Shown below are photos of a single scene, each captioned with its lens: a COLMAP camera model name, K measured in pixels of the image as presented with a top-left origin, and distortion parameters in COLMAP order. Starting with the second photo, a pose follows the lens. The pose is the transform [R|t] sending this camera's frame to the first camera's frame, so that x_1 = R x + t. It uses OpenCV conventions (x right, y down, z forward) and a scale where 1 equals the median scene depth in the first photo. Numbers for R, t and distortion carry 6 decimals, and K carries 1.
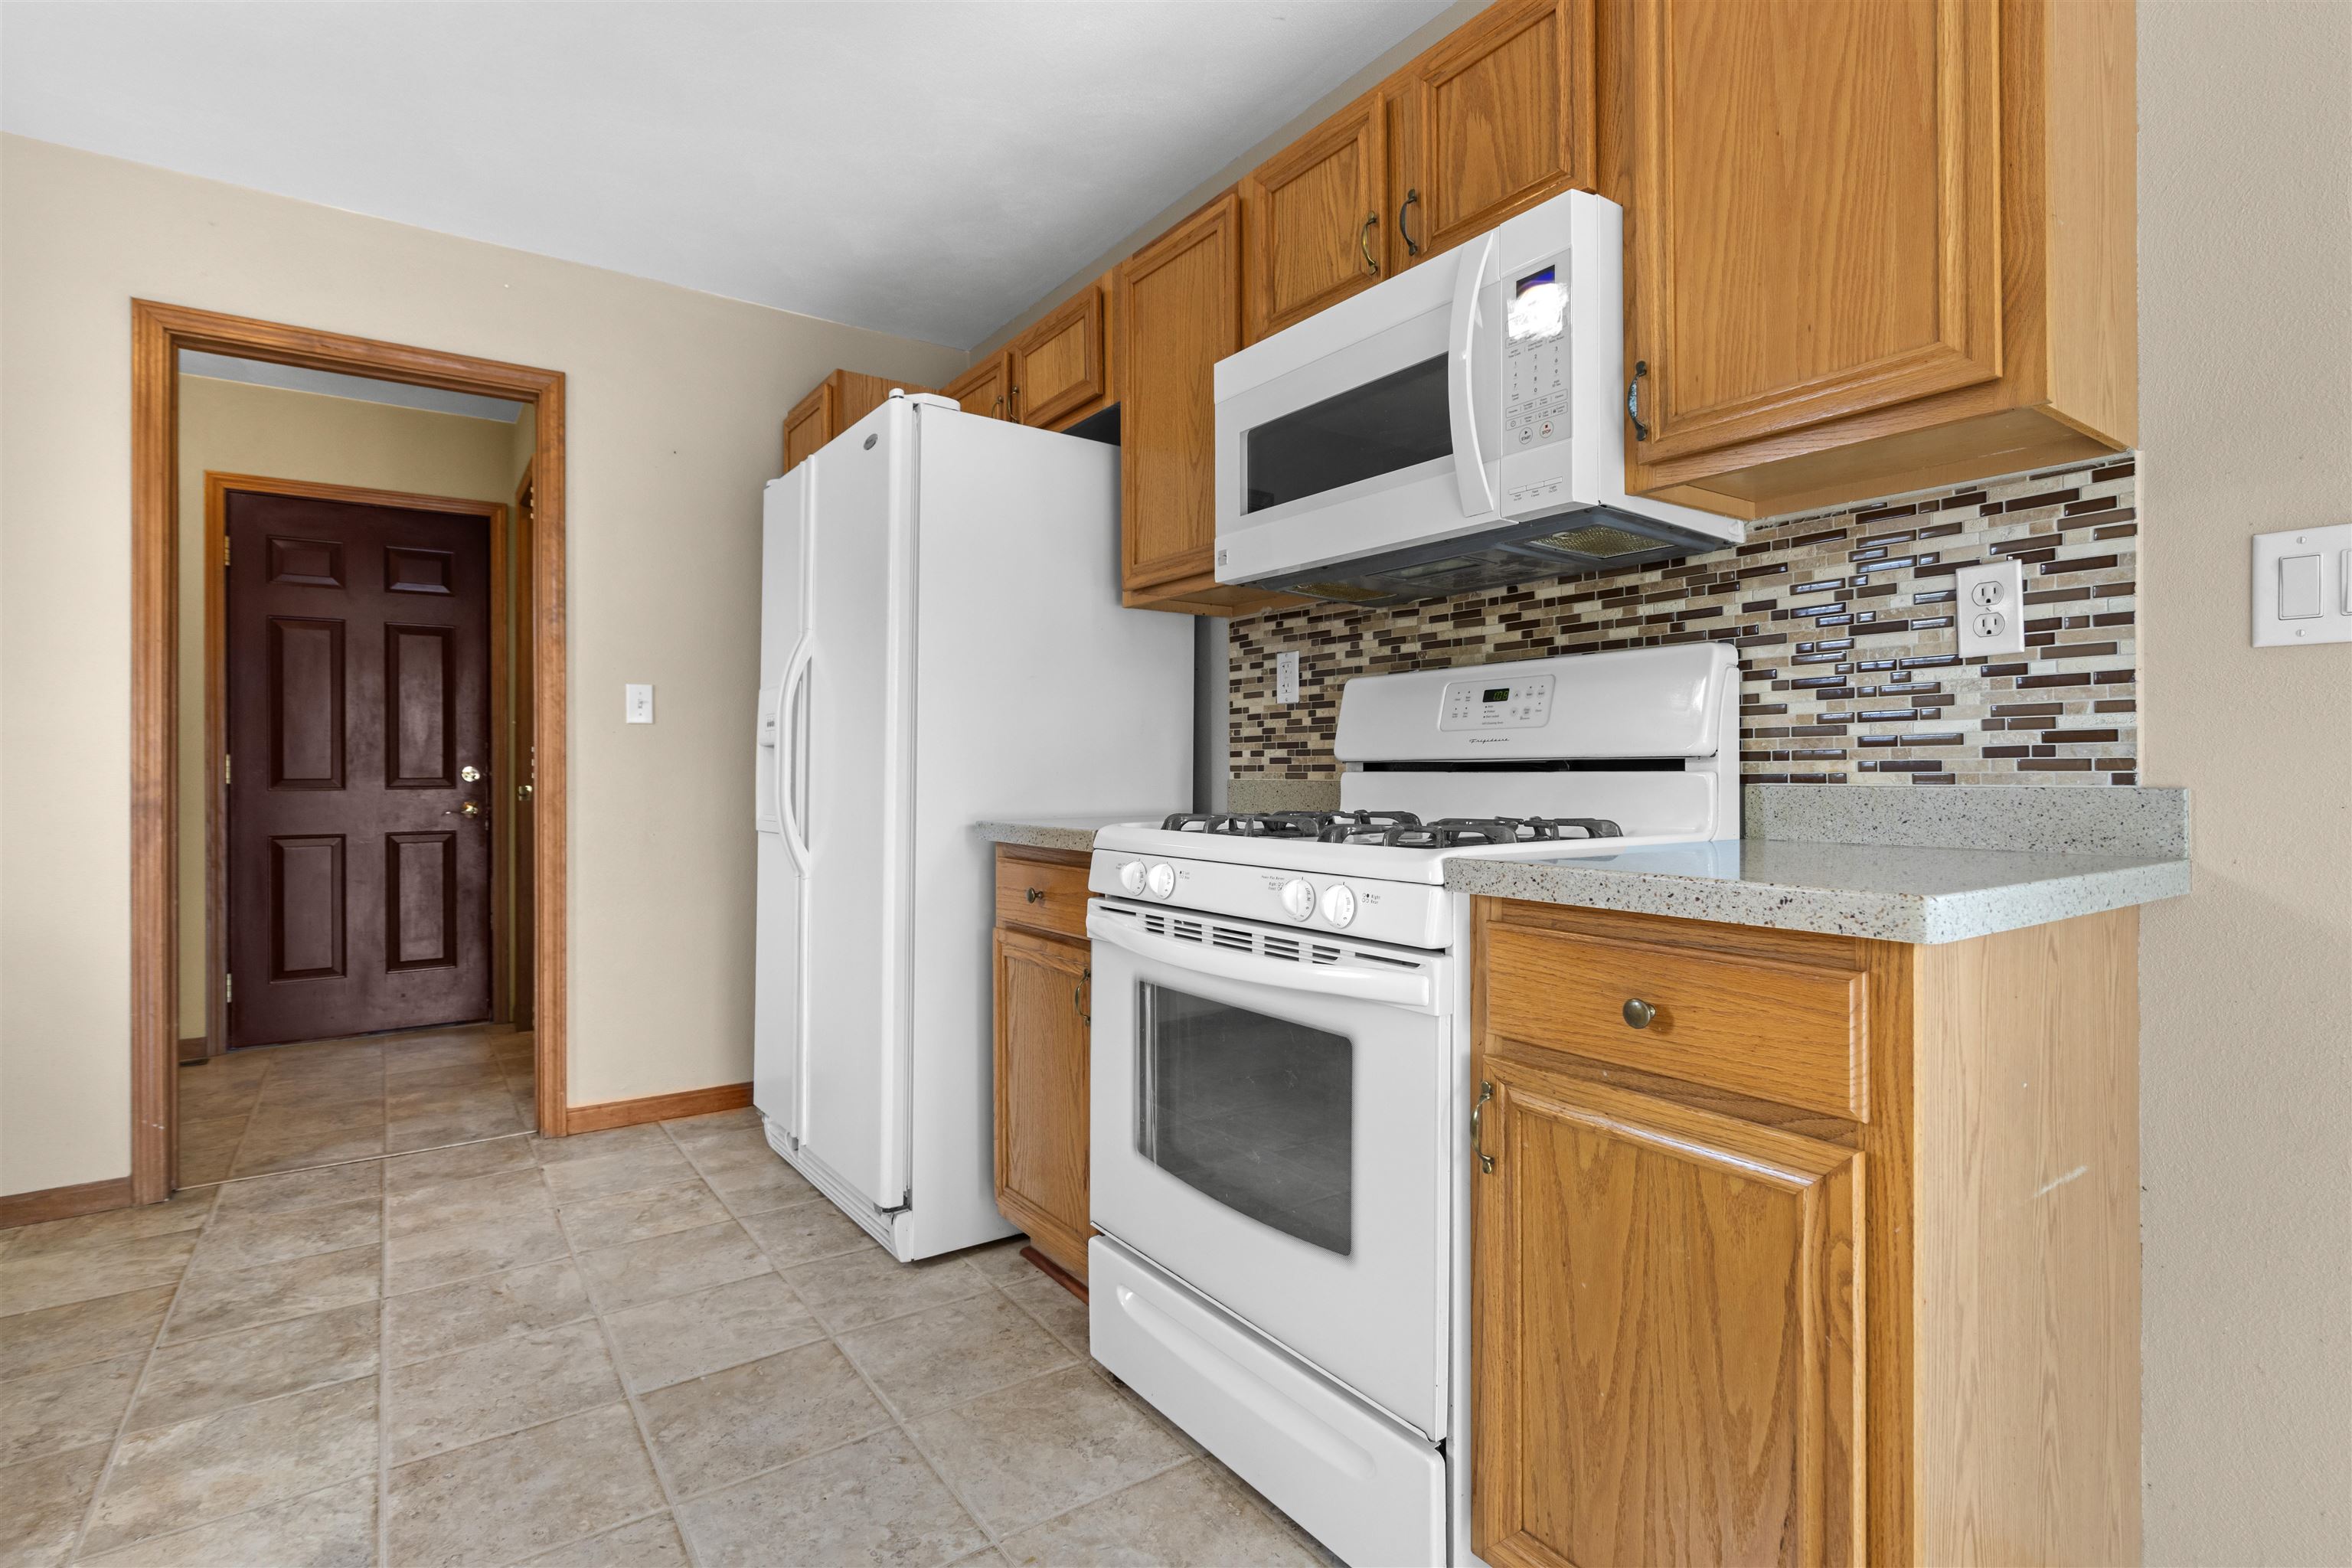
lens RADIAL K [[1135.5, 0, 1176.8], [0, 1135.5, 765.4], [0, 0, 1]] dist [-0.003115, 0.002547]
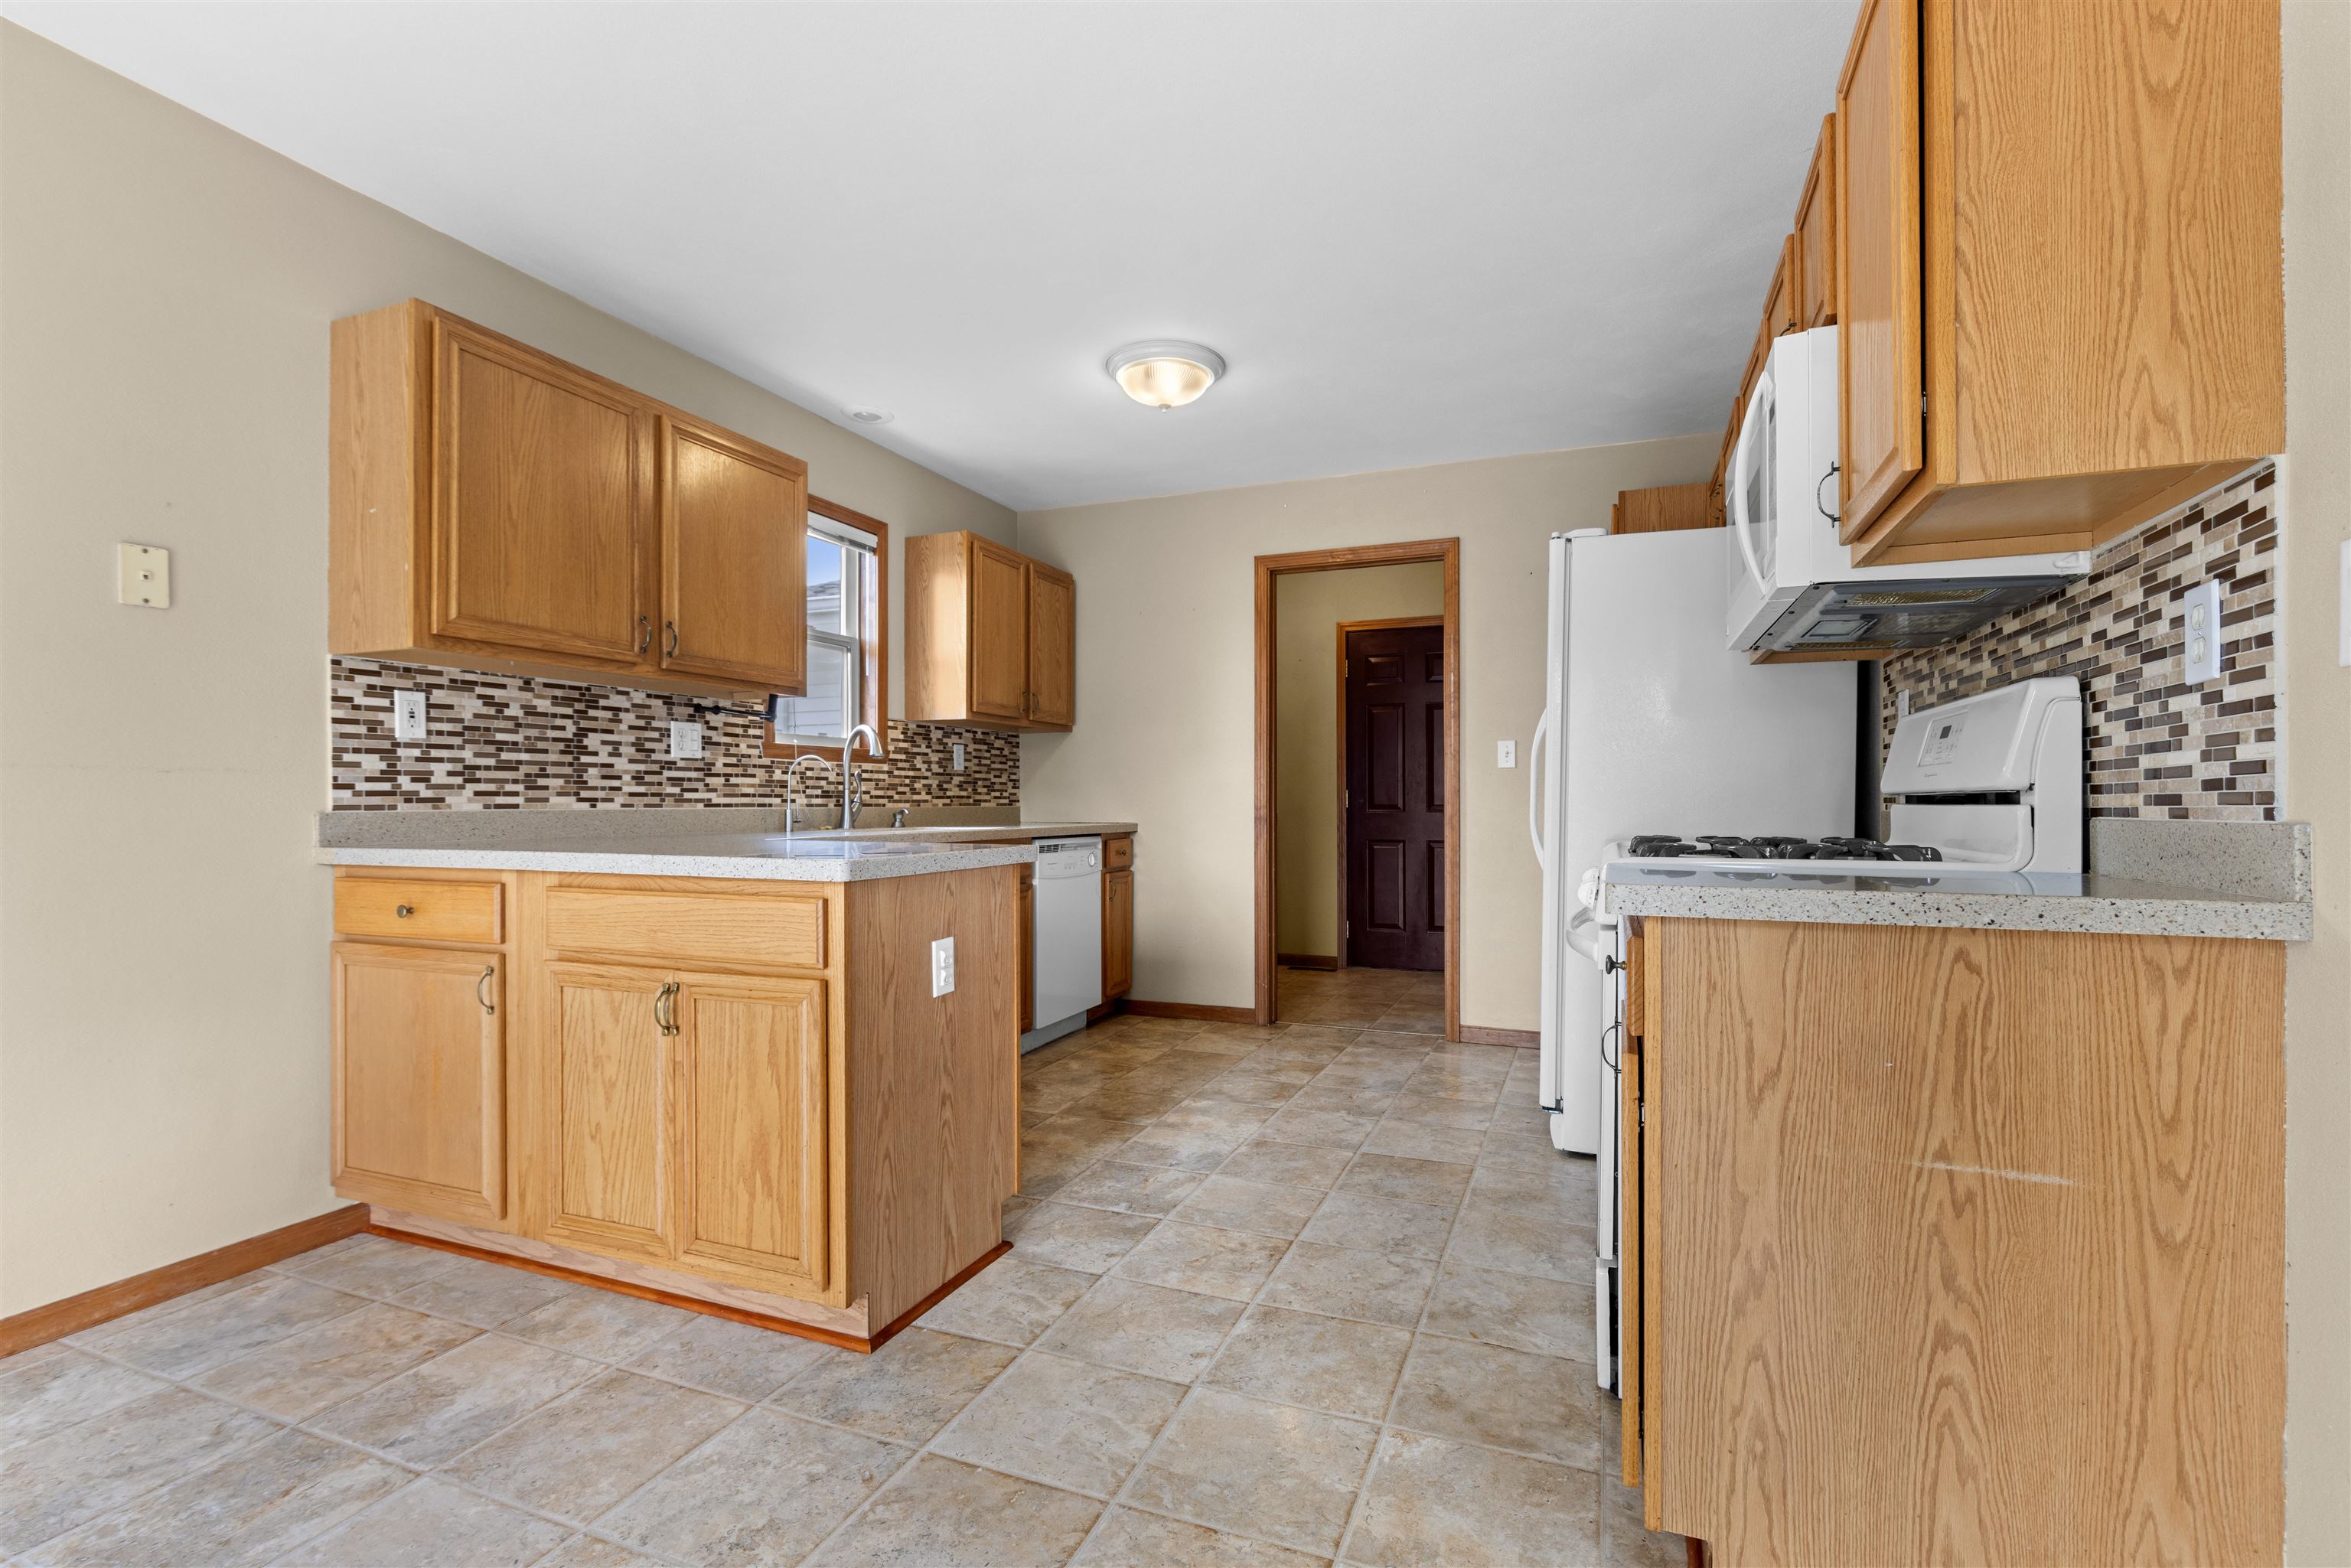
lens RADIAL K [[1060.7, 0, 1176.7], [0, 1060.7, 797.9], [0, 0, 1]] dist [0.002124, -0.000236]
pose [[0.546423, 0.001110, -0.837509, 0.665551], [0.000257, 0.999999, 0.001493, -0.001562], [0.837509, -0.001031, 0.546422, -0.131482]]
